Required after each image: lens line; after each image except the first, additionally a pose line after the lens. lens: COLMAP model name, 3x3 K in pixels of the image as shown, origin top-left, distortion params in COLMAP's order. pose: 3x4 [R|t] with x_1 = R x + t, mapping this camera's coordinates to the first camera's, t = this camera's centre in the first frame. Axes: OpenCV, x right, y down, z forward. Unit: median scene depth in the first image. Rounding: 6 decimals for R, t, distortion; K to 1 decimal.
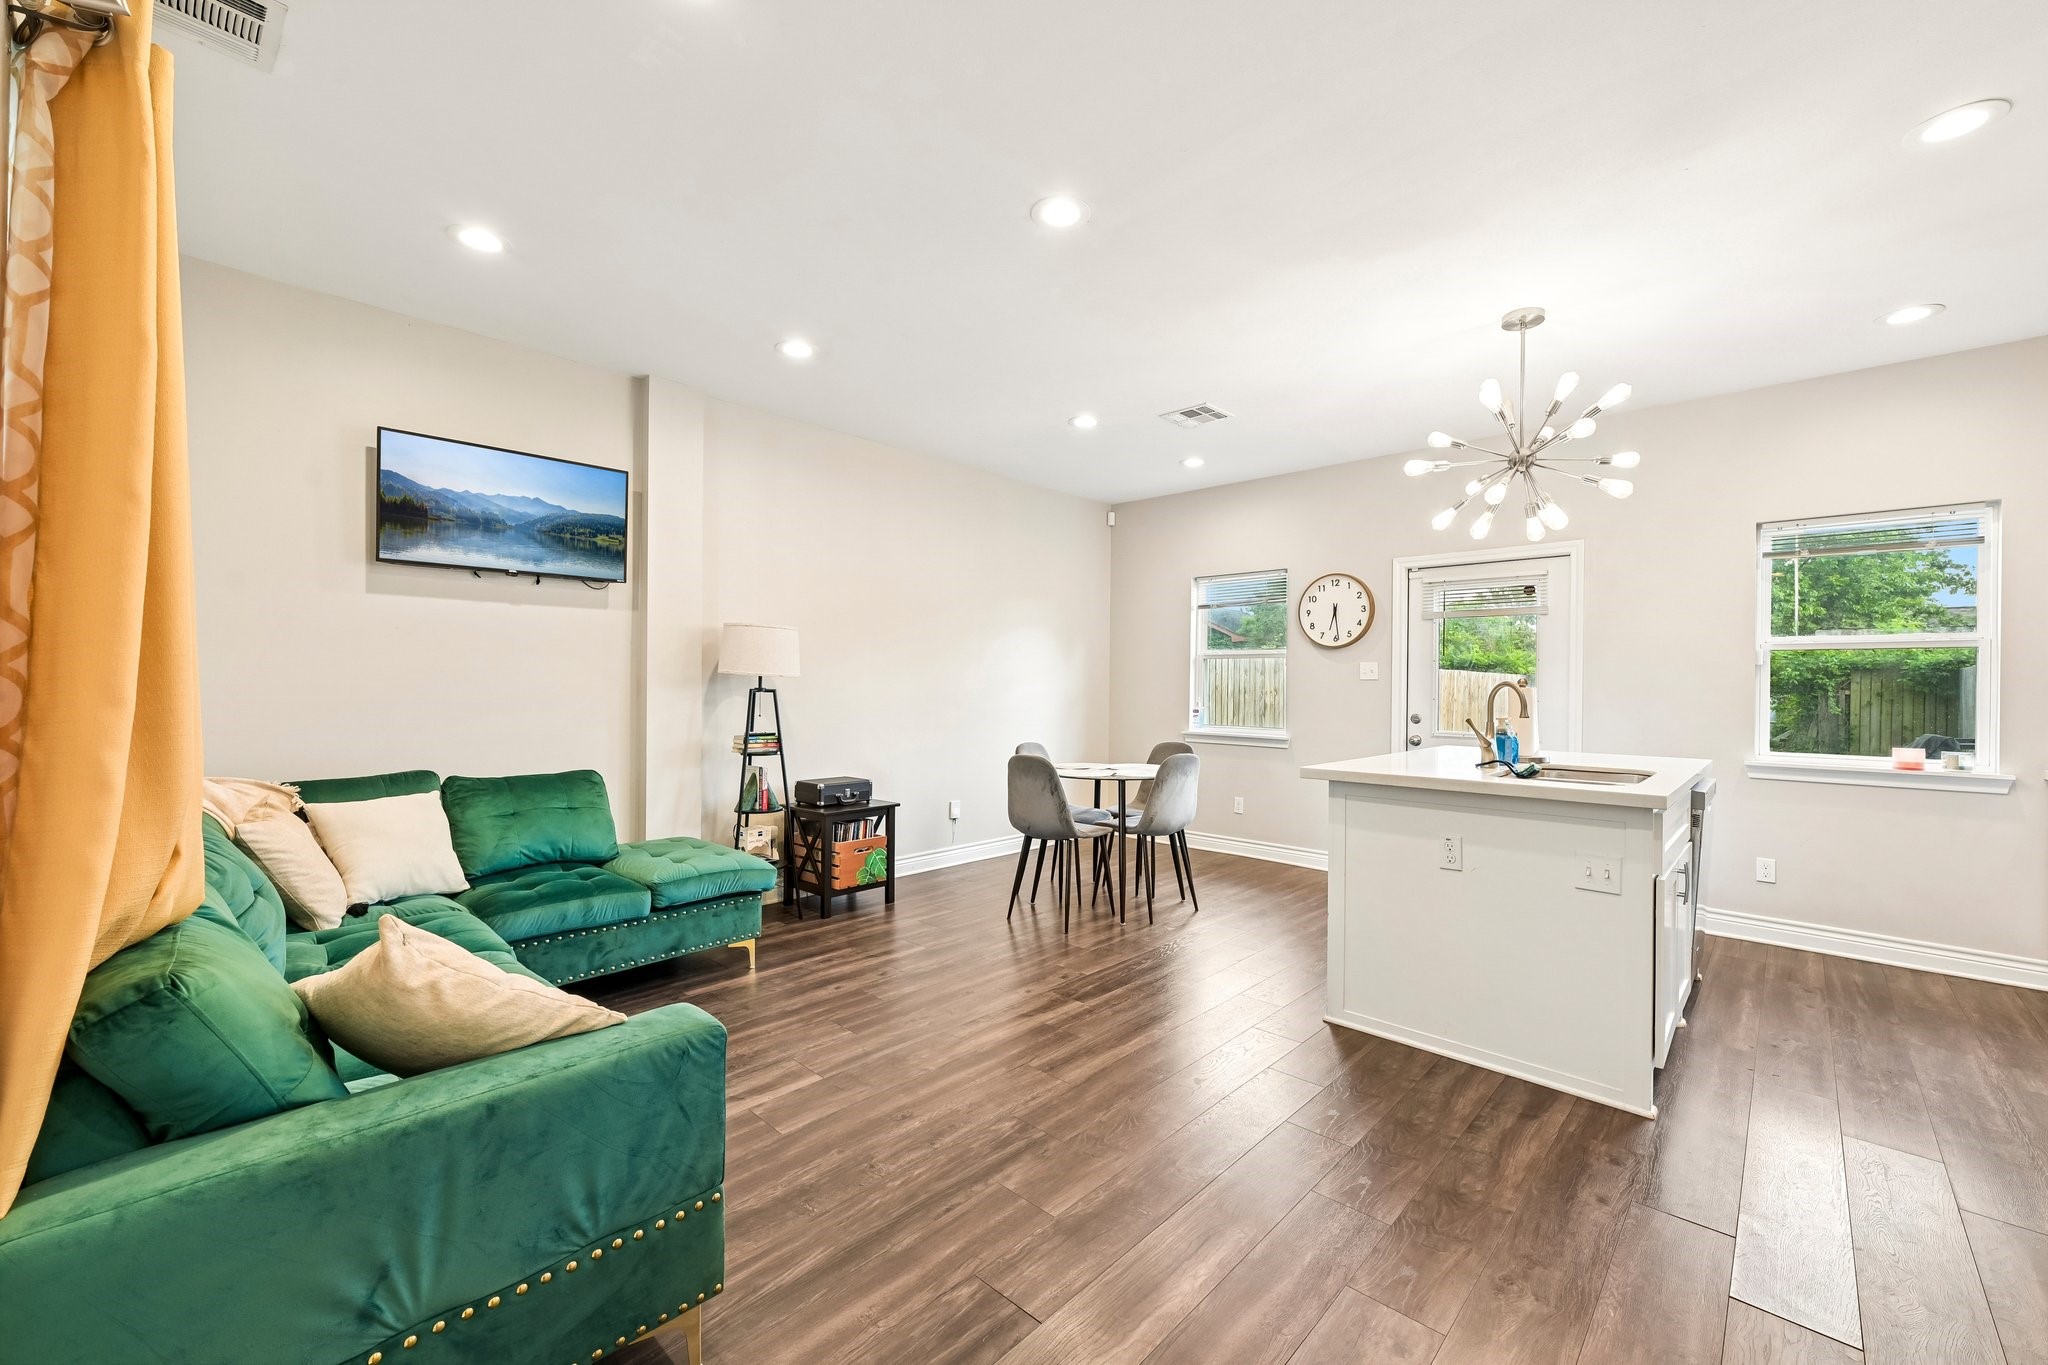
lens RADIAL K [[810.5, 0, 1026.7], [0, 810.5, 684.4], [0, 0, 1]] dist [-0.001601, 0.000475]
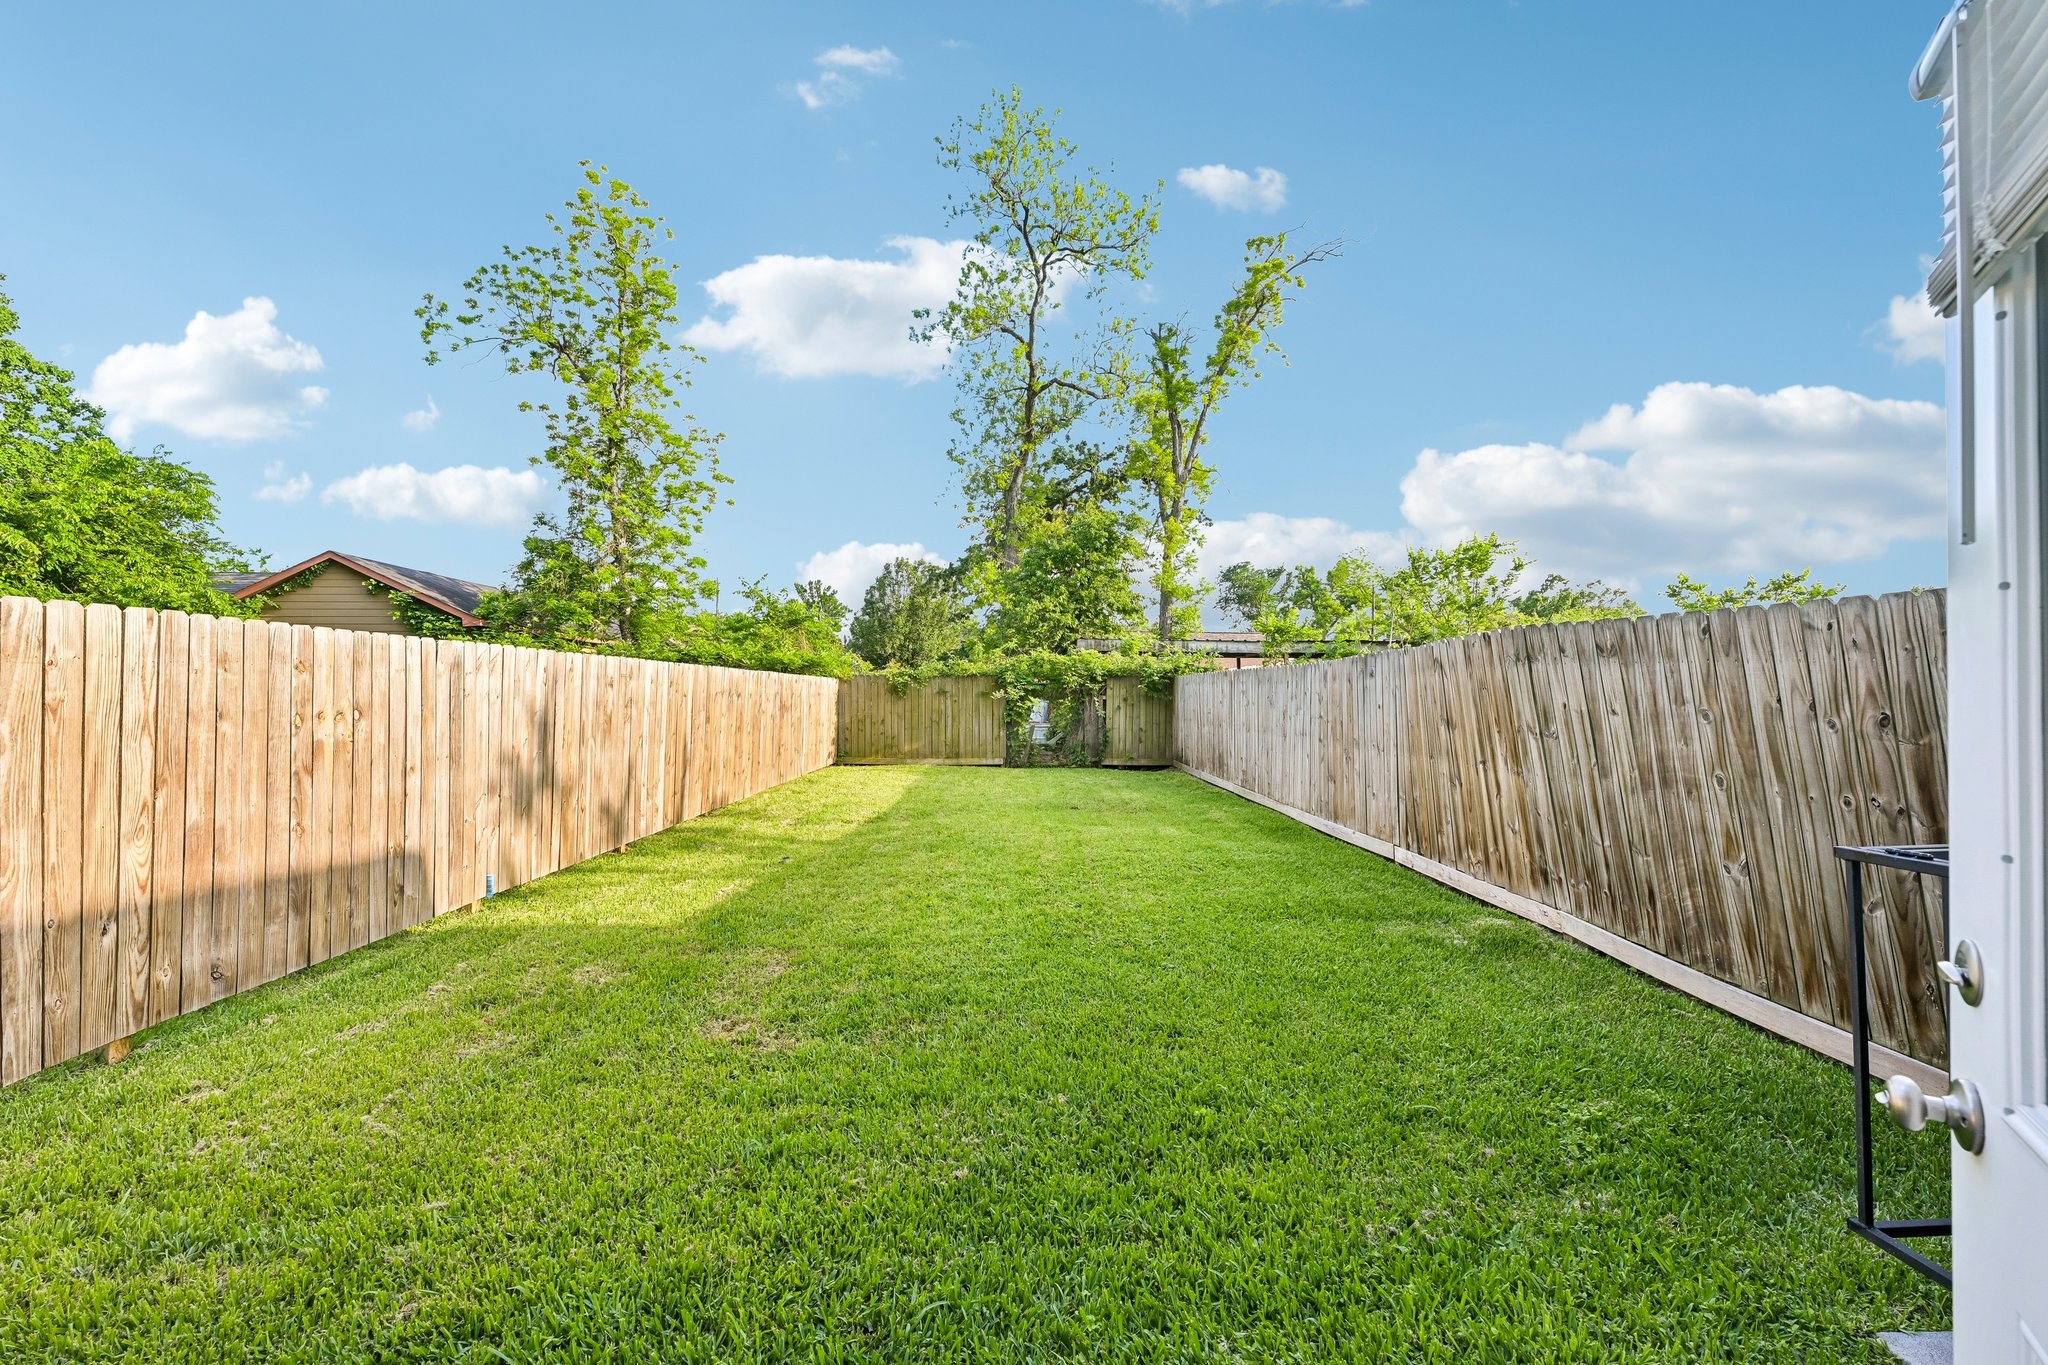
lens RADIAL K [[830.9, 0, 1024.0], [0, 830.9, 682.5], [0, 0, 1]] dist [-0.001630, 0.000107]
pose [[0.709570, 0.005625, 0.704612, 0.651238], [-0.001667, 0.999979, -0.006304, -0.010718], [-0.704633, 0.003299, 0.709565, 1.172553]]
